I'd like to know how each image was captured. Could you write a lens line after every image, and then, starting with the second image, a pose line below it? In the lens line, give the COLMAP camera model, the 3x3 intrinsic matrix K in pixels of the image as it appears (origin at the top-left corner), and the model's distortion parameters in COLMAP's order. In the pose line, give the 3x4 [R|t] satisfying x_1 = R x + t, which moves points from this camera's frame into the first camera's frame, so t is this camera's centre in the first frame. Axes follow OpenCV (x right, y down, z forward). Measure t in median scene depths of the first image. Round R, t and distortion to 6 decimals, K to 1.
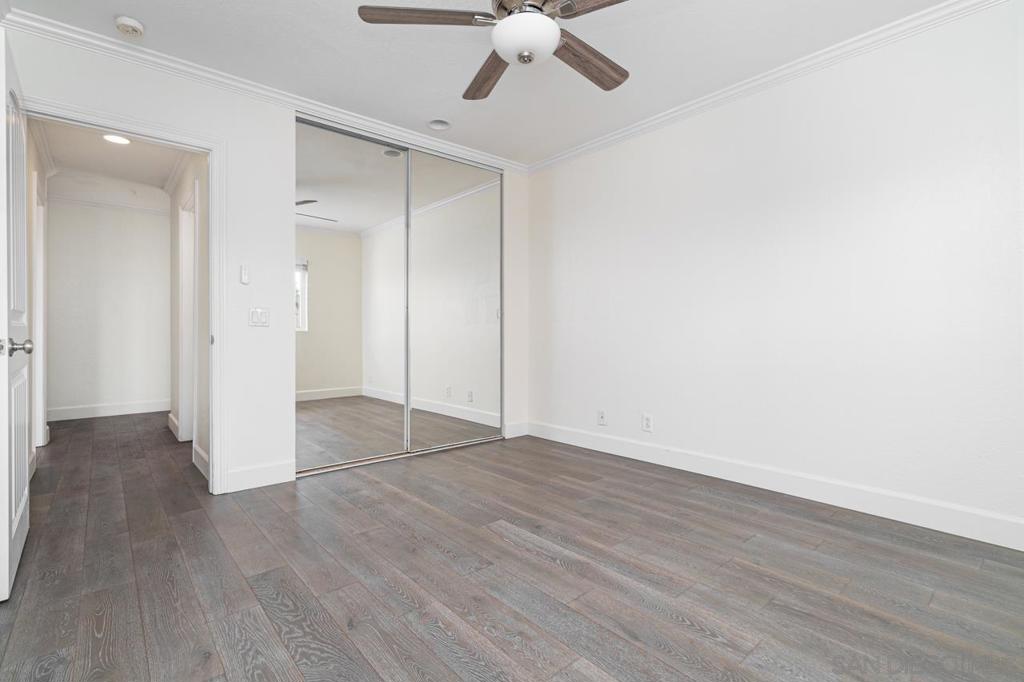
lens RADIAL K [[478.8, 0, 510.3], [0, 478.8, 337.7], [0, 0, 1]] dist [-0.006428, 0.002124]
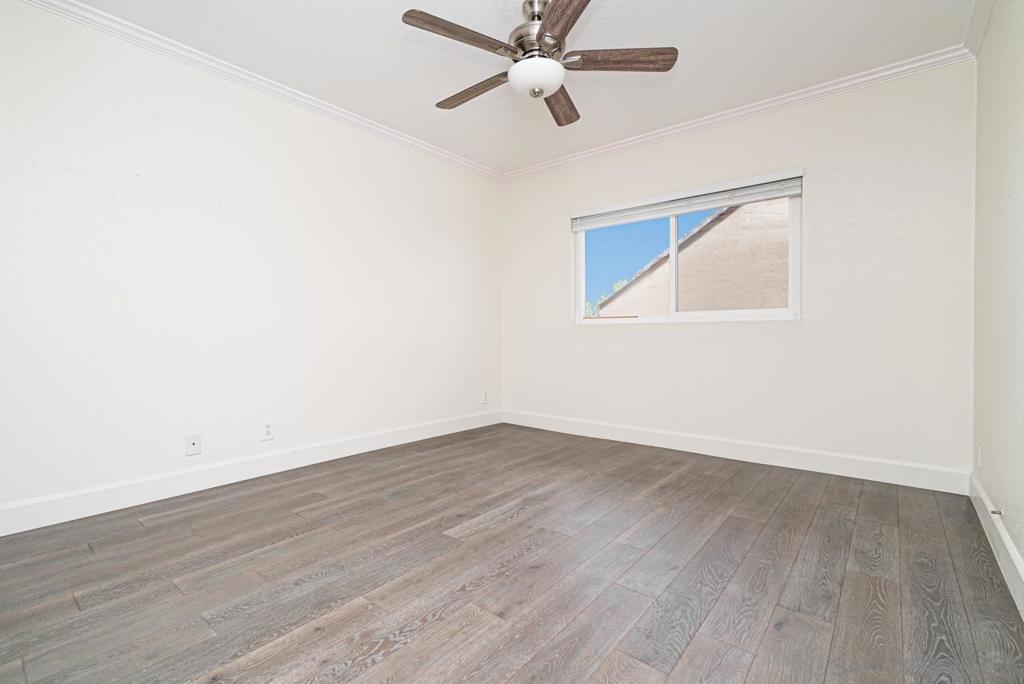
lens RADIAL K [[478.8, 0, 509.9], [0, 478.8, 339.0], [0, 0, 1]] dist [-0.006428, 0.002124]
pose [[-0.188769, -0.010754, 0.981963, -0.921936], [0.009681, 0.999871, 0.012811, 0.011472], [-0.981974, 0.011925, -0.188641, 1.055083]]
